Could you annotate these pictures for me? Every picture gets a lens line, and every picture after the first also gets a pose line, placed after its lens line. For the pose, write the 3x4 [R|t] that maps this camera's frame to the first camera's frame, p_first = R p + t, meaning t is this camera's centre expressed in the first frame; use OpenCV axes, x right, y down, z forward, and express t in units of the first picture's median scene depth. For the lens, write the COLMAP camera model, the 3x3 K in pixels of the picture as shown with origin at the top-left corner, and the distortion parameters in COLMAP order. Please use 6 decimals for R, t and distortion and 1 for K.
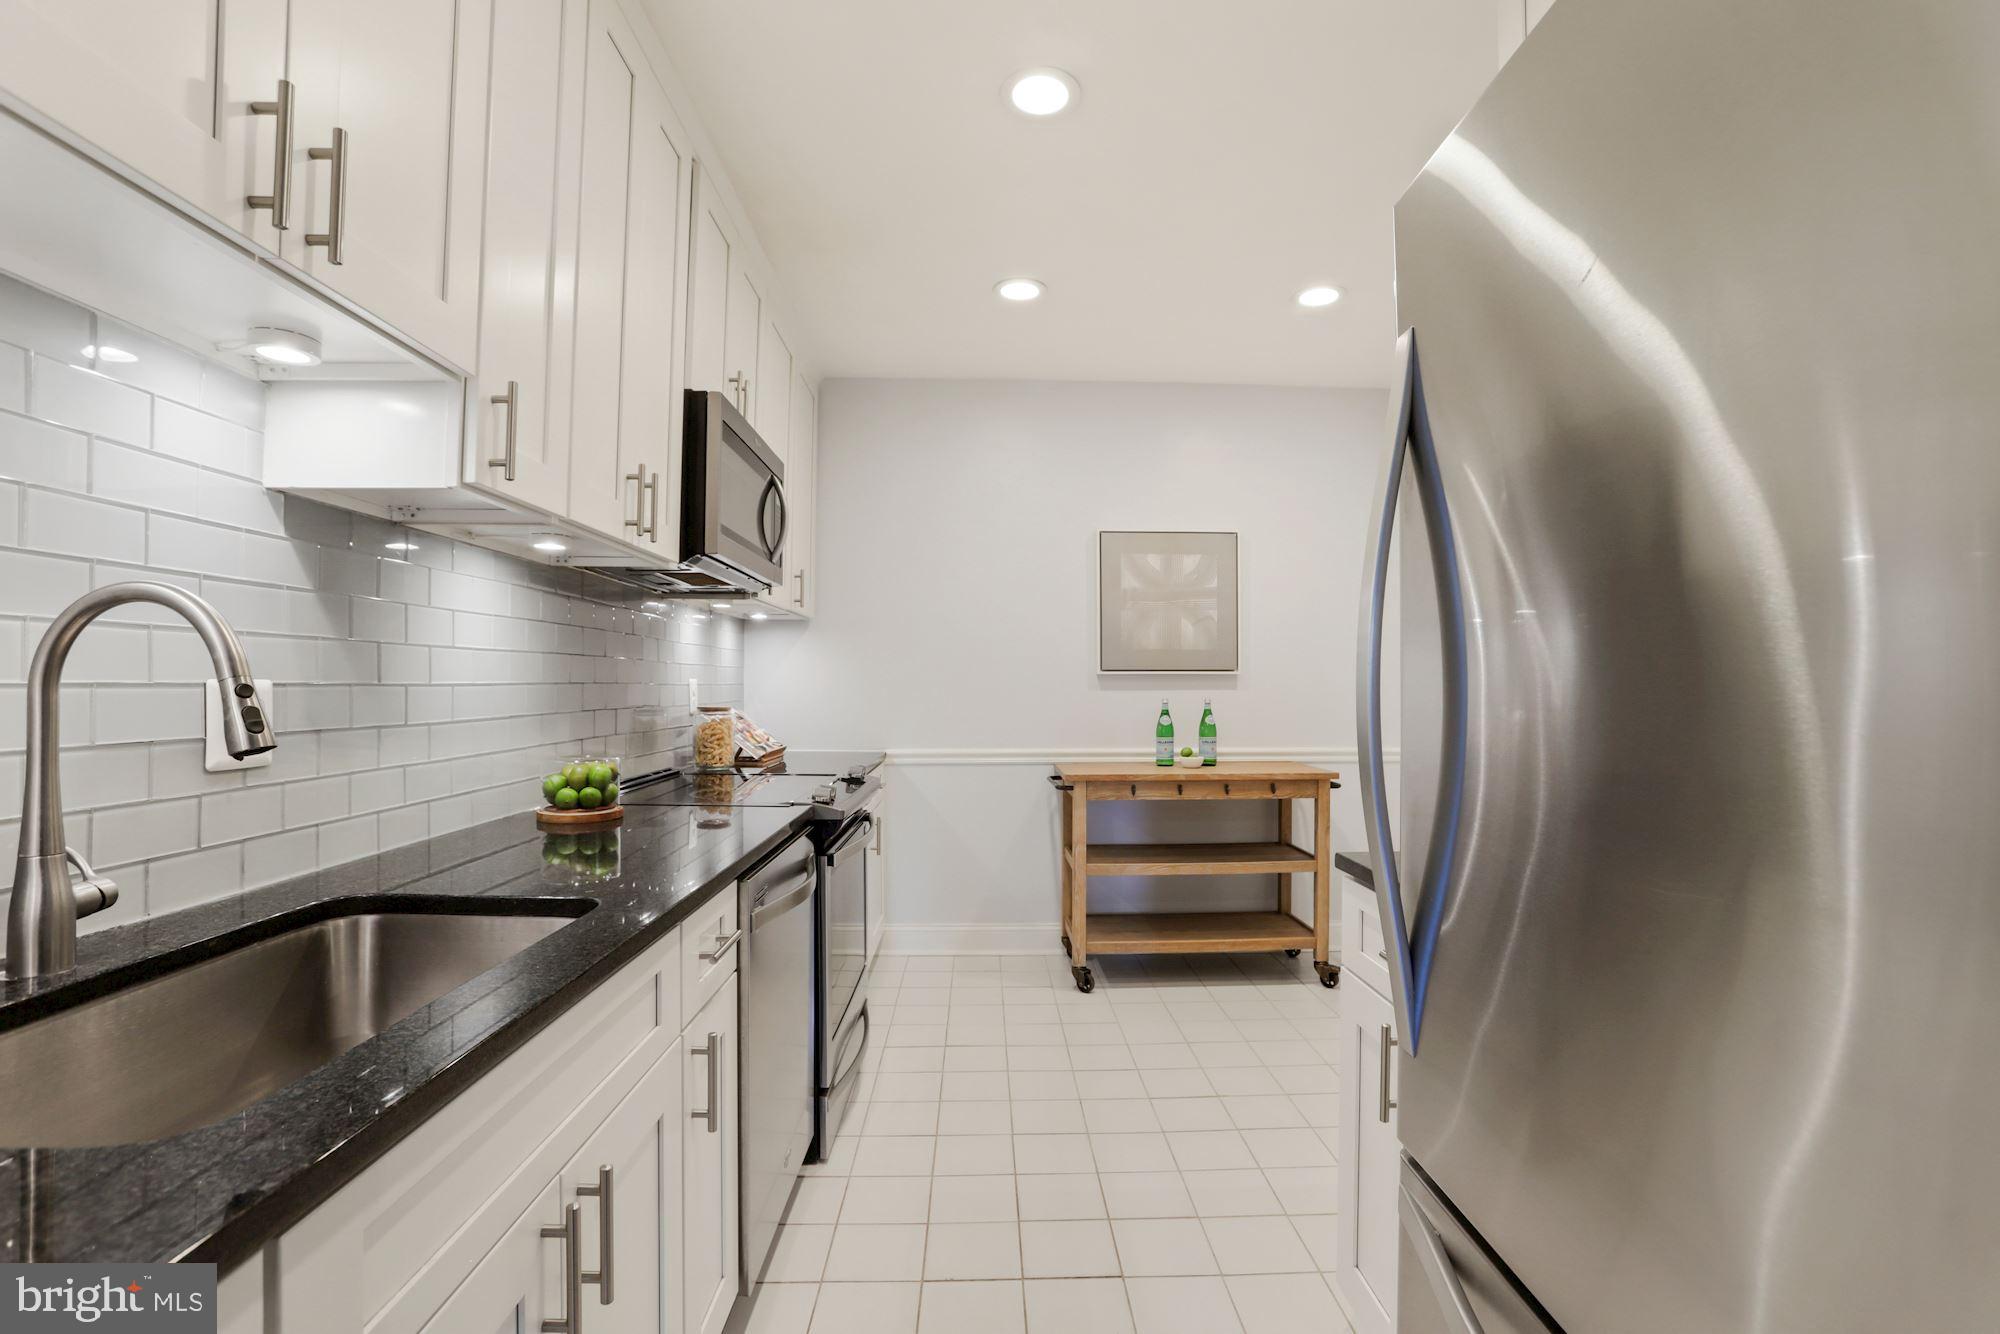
lens RADIAL K [[944.8, 0, 1002.4], [0, 944.8, 682.3], [0, 0, 1]] dist [-0.059464, 0.029910]
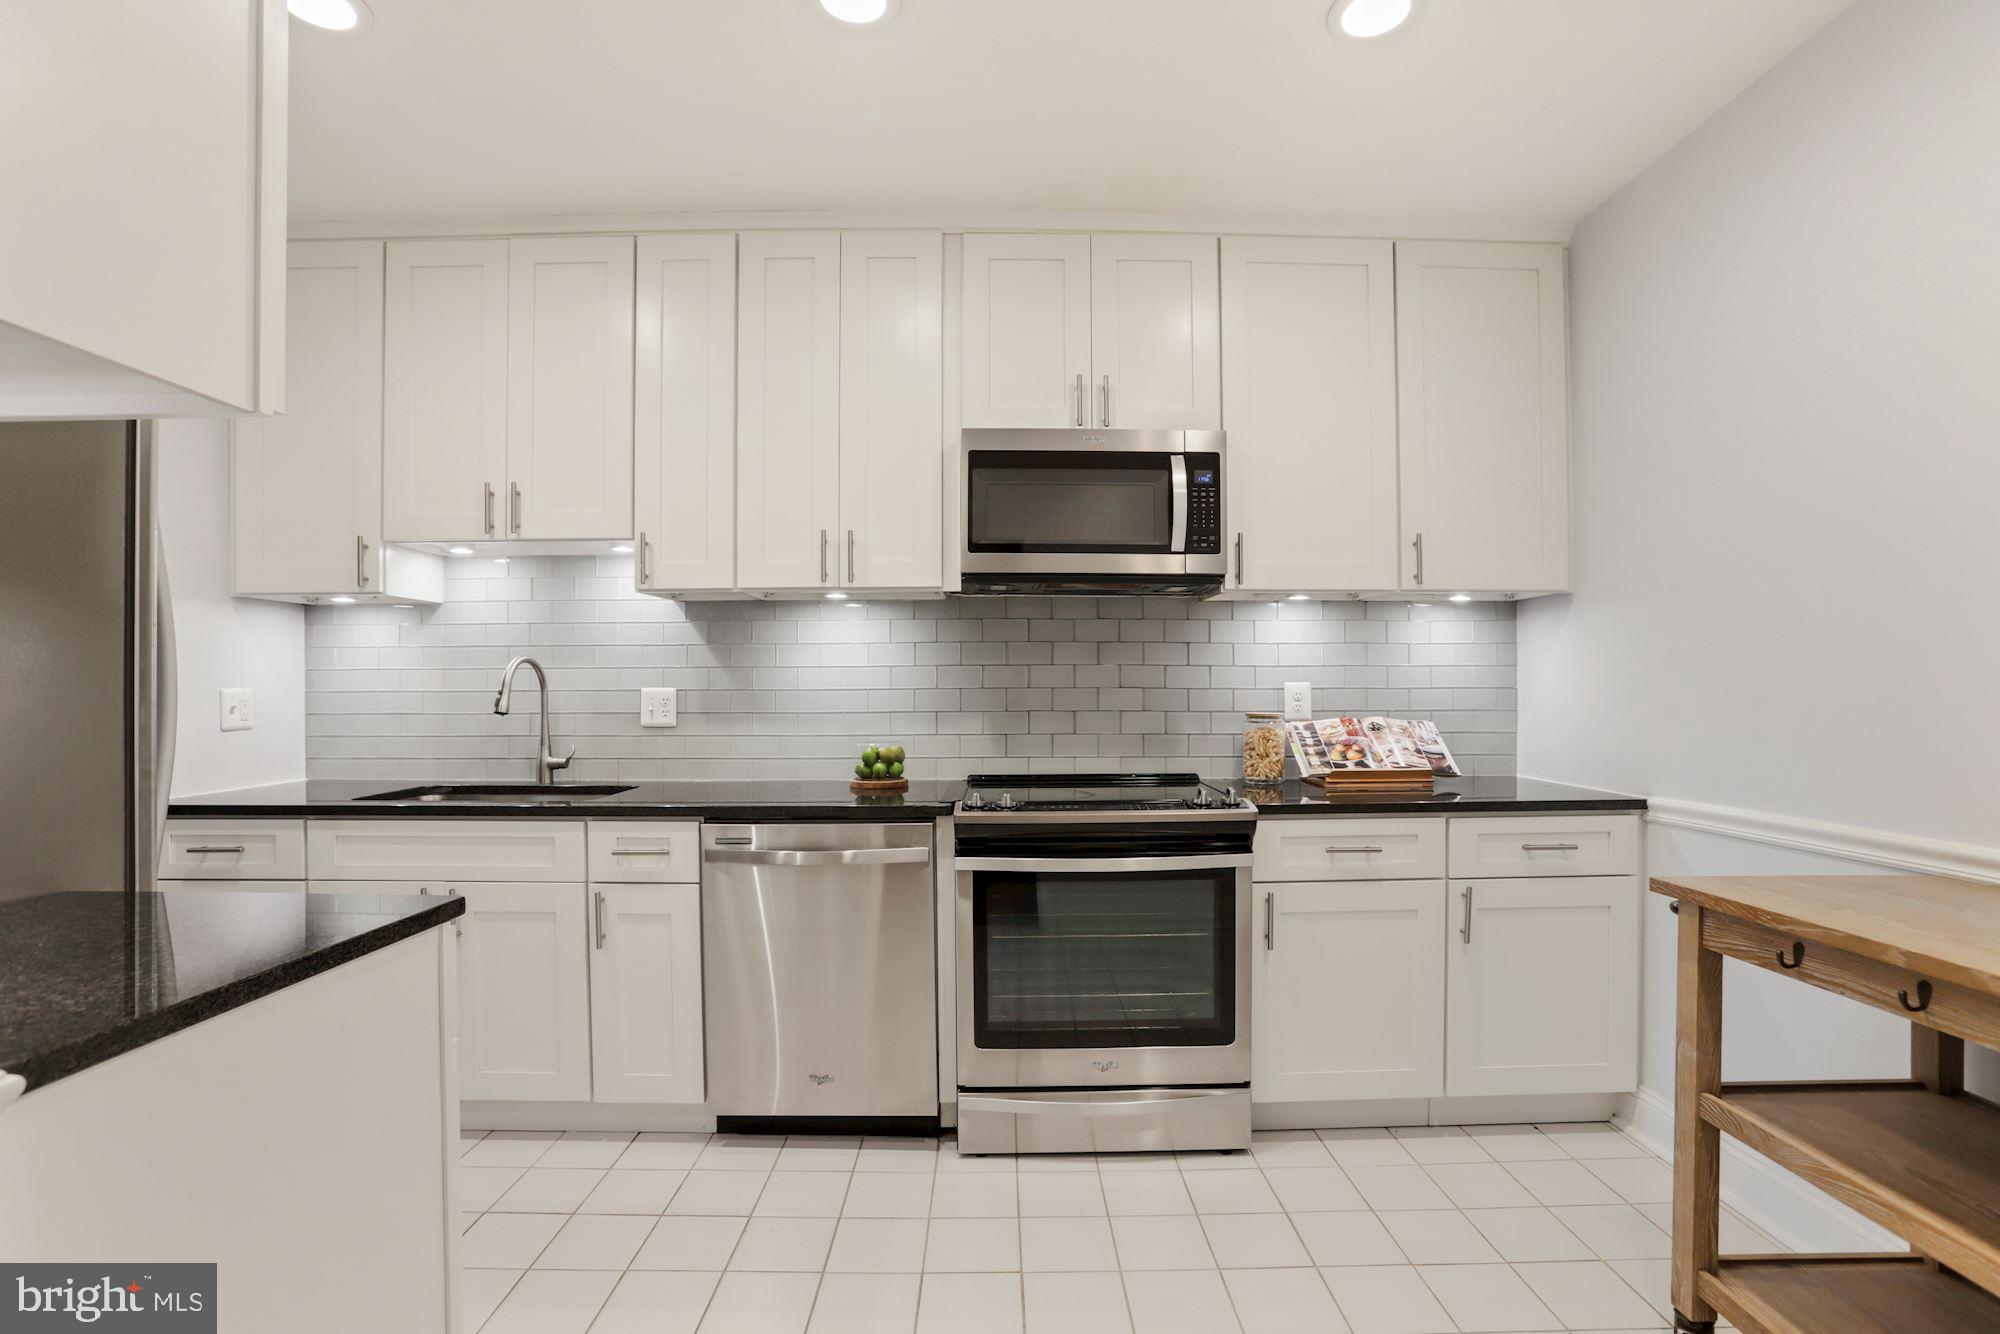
lens RADIAL K [[944.8, 0, 1002.4], [0, 944.8, 682.3], [0, 0, 1]] dist [-0.059464, 0.029910]
pose [[-0.027300, -0.014012, -0.999529, 0.502839], [0.002680, 0.999897, -0.014090, 0.006383], [0.999624, -0.003063, -0.027260, 0.657529]]
